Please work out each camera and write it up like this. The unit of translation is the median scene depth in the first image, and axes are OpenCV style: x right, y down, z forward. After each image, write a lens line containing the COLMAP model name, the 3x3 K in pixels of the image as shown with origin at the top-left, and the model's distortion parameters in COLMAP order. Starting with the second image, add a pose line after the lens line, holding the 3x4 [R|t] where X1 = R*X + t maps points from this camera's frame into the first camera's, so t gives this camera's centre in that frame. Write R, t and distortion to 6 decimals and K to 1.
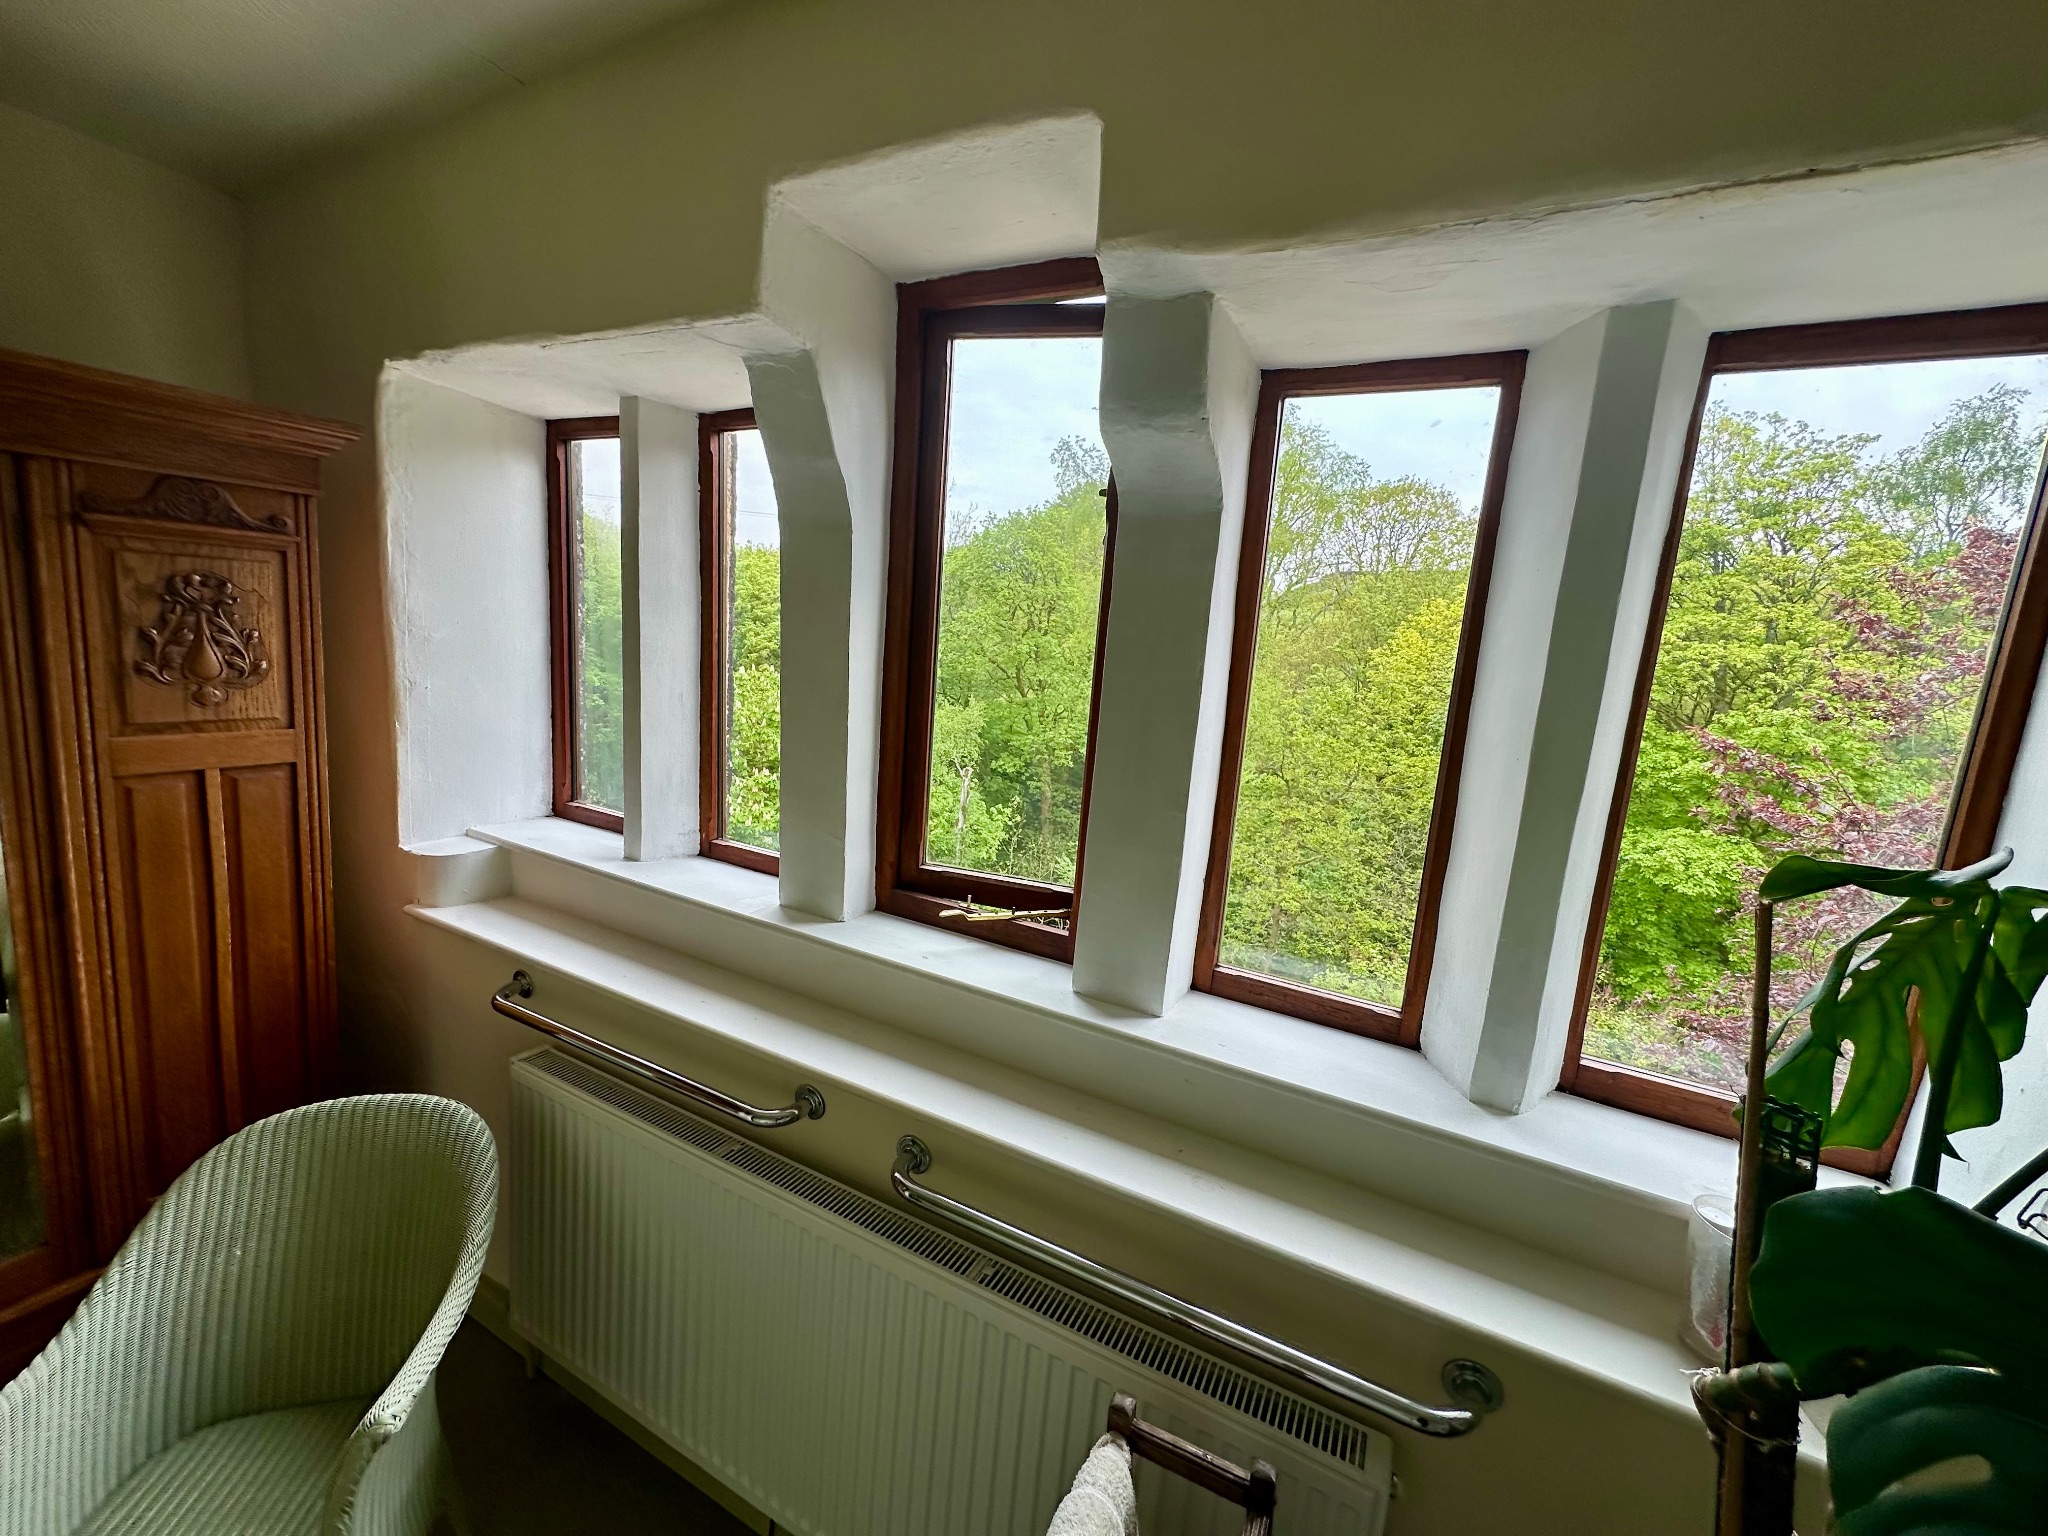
lens RADIAL K [[819.8, 0, 1025.7], [0, 819.8, 758.8], [0, 0, 1]] dist [-0.002185, 0.000113]
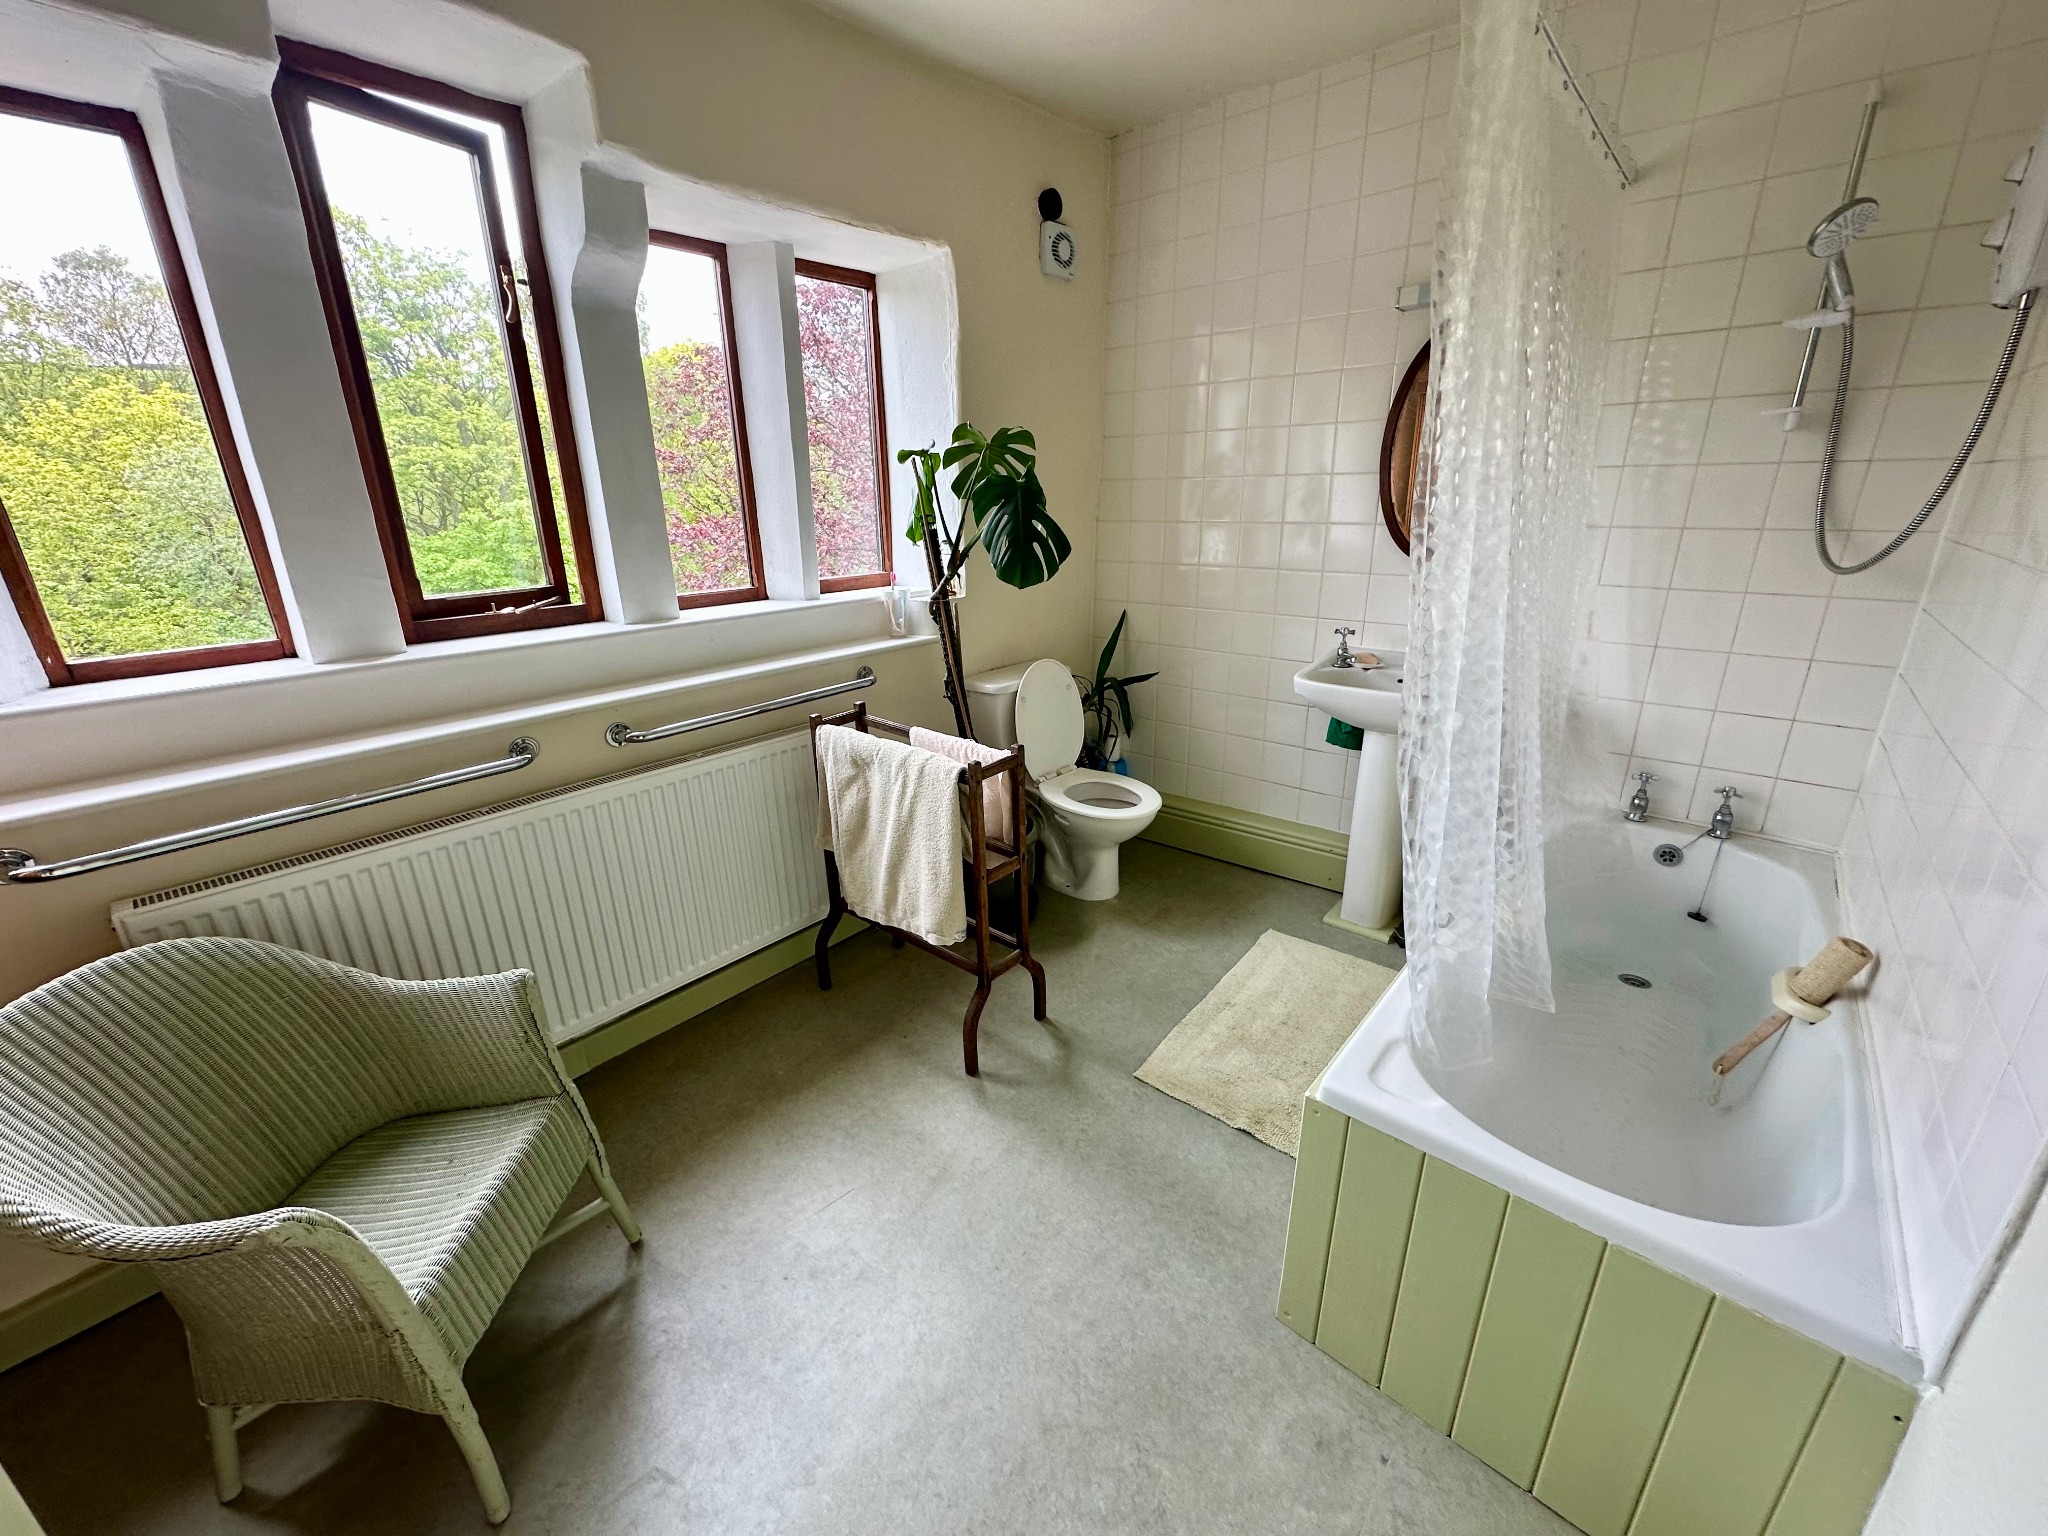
lens RADIAL K [[819.8, 0, 1018.2], [0, 819.8, 759.4], [0, 0, 1]] dist [-0.002185, 0.000113]
pose [[0.239822, -0.380231, 0.893258, -0.989967], [0.180506, 0.921530, 0.343803, 0.086649], [-0.953888, 0.078787, 0.289637, -0.145858]]
